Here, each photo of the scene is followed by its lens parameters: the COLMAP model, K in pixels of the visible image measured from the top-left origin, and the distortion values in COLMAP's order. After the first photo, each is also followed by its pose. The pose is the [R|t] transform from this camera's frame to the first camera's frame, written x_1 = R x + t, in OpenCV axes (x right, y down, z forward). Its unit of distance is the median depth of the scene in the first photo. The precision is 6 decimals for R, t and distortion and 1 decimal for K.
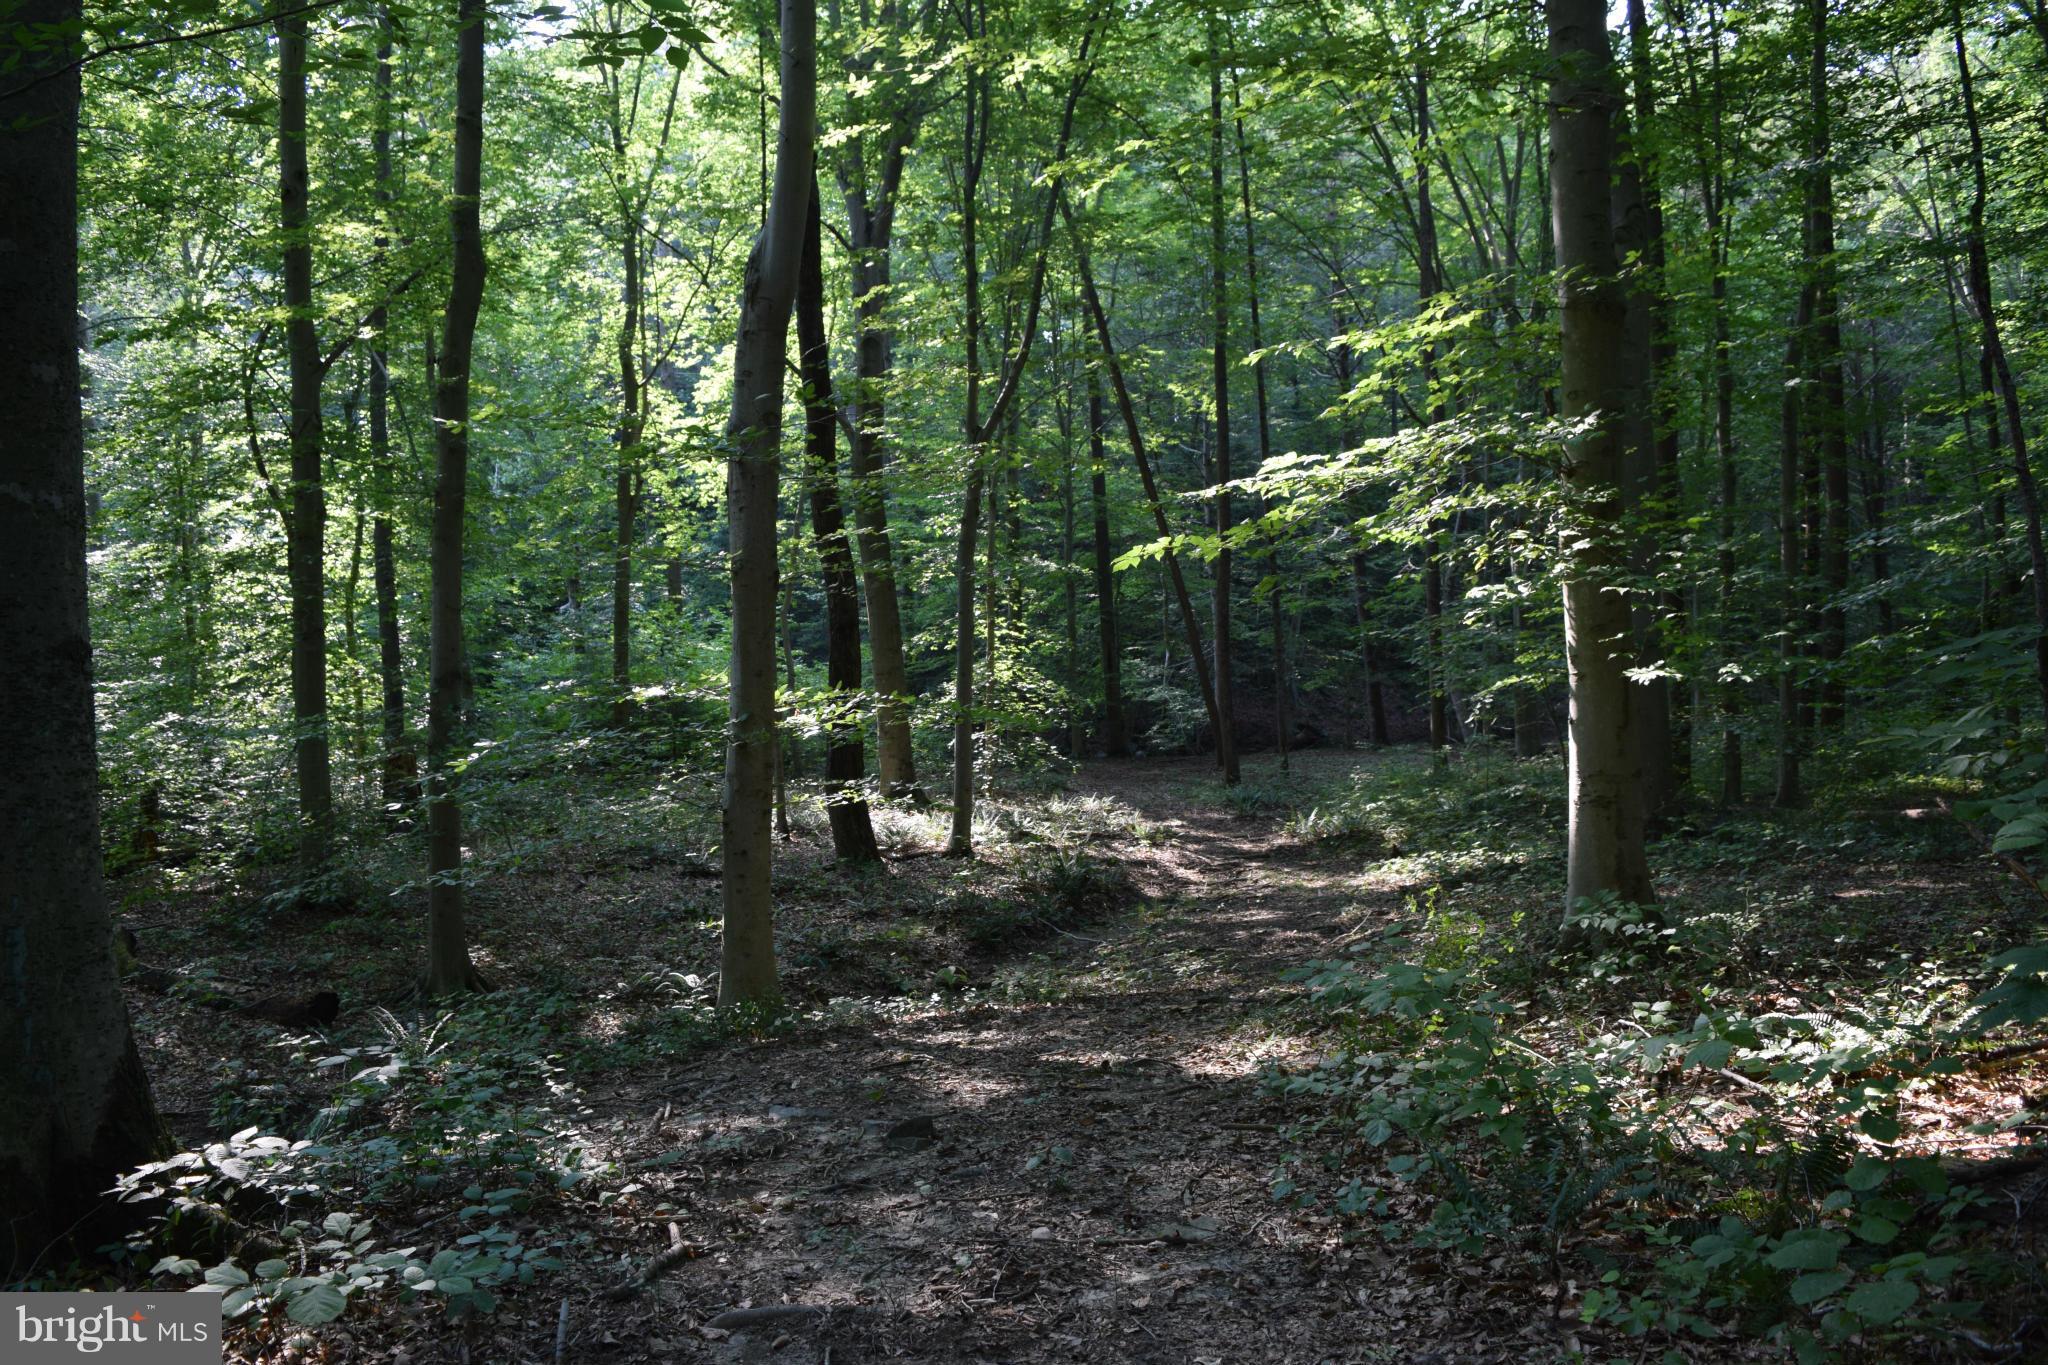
lens RADIAL K [[1831.8, 0, 1024.0], [0, 1831.8, 682.5], [0, 0, 1]] dist [-0.089116, 0.019093]
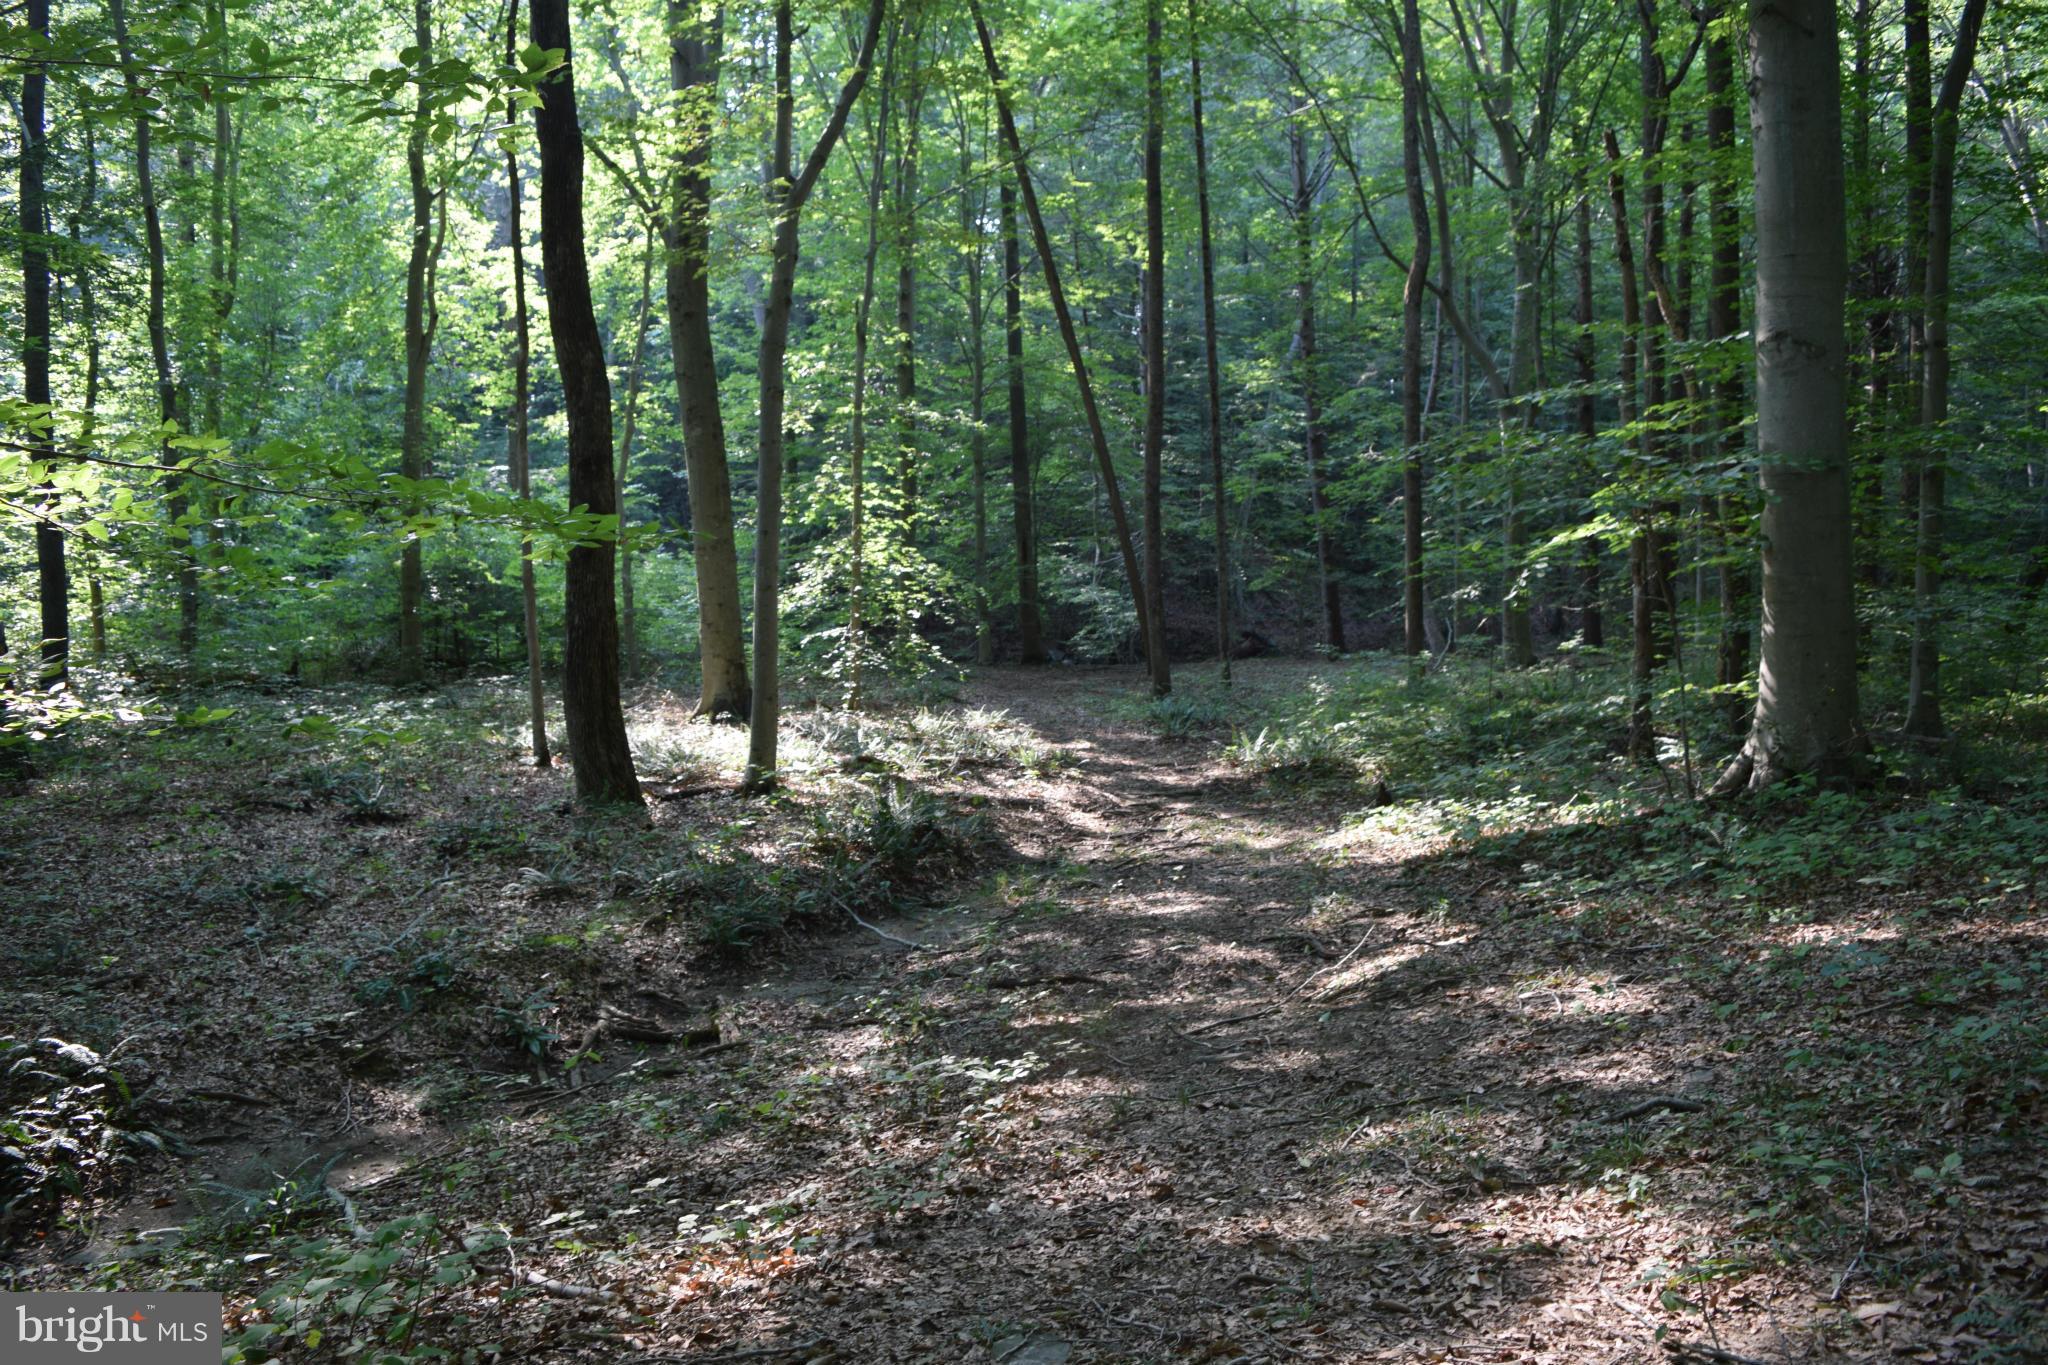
lens RADIAL K [[1831.8, 0, 1024.0], [0, 1831.8, 682.5], [0, 0, 1]] dist [-0.089116, 0.019093]
pose [[0.999504, 0.009176, 0.030119, 0.038100], [-0.010591, 0.998830, 0.047193, 0.015684], [-0.029650, -0.047488, 0.998432, 0.254925]]
